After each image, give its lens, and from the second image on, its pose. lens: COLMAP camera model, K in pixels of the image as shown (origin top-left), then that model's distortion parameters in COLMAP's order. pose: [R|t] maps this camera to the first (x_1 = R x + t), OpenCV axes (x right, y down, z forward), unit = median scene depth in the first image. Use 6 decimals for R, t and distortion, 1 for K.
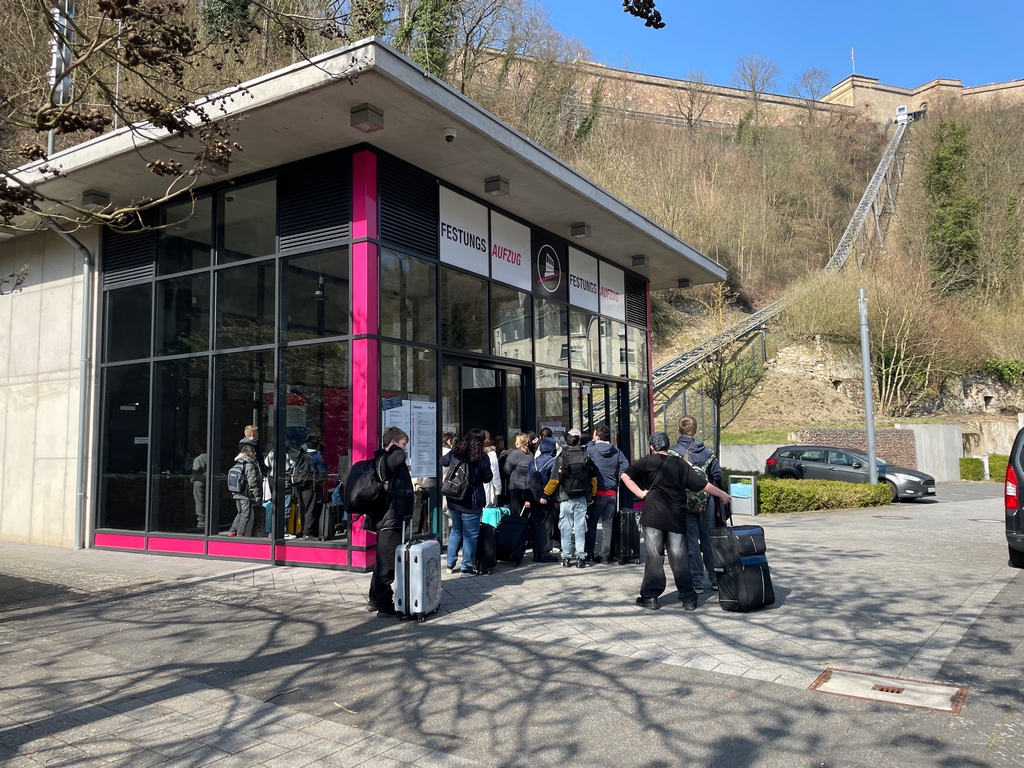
lens RADIAL K [[774.9, 0, 512.0], [0, 774.9, 384.0], [0, 0, 1]] dist [0.066742, -0.005750]
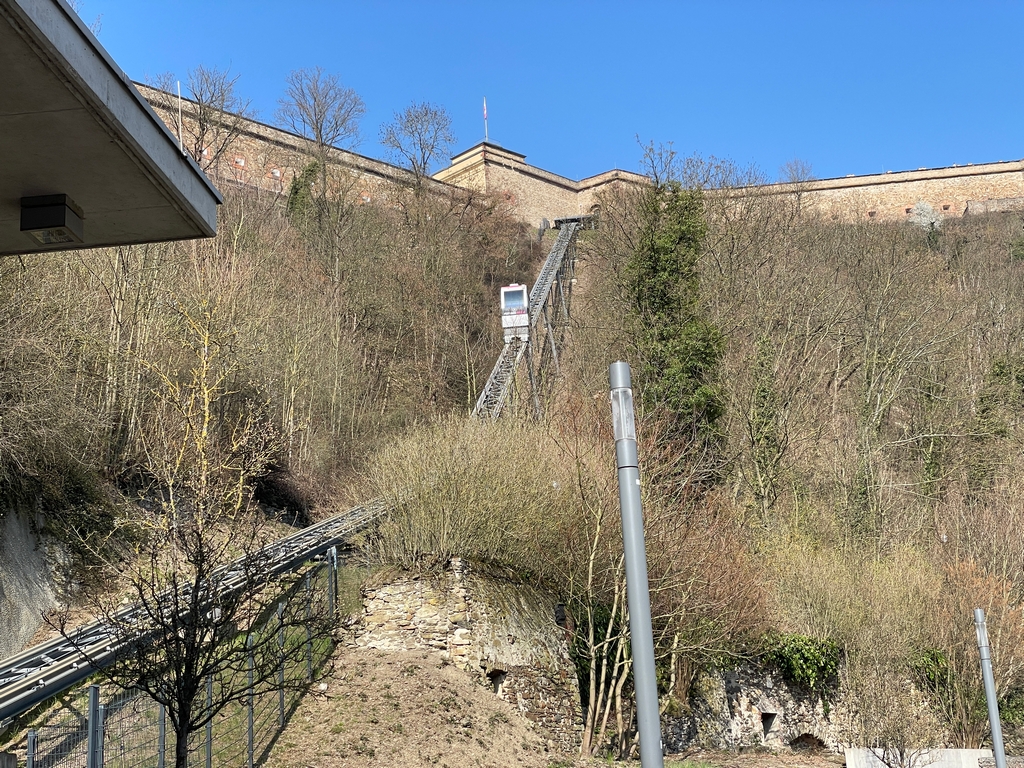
lens RADIAL K [[1553.9, 0, 512.0], [0, 1553.9, 384.0], [0, 0, 1]] dist [0.159342, -0.054285]
pose [[0.909549, 0.085483, 0.406711, 0.056418], [-0.004351, 0.980523, -0.196357, 0.007411], [-0.415574, 0.176827, 0.892205, 0.181539]]
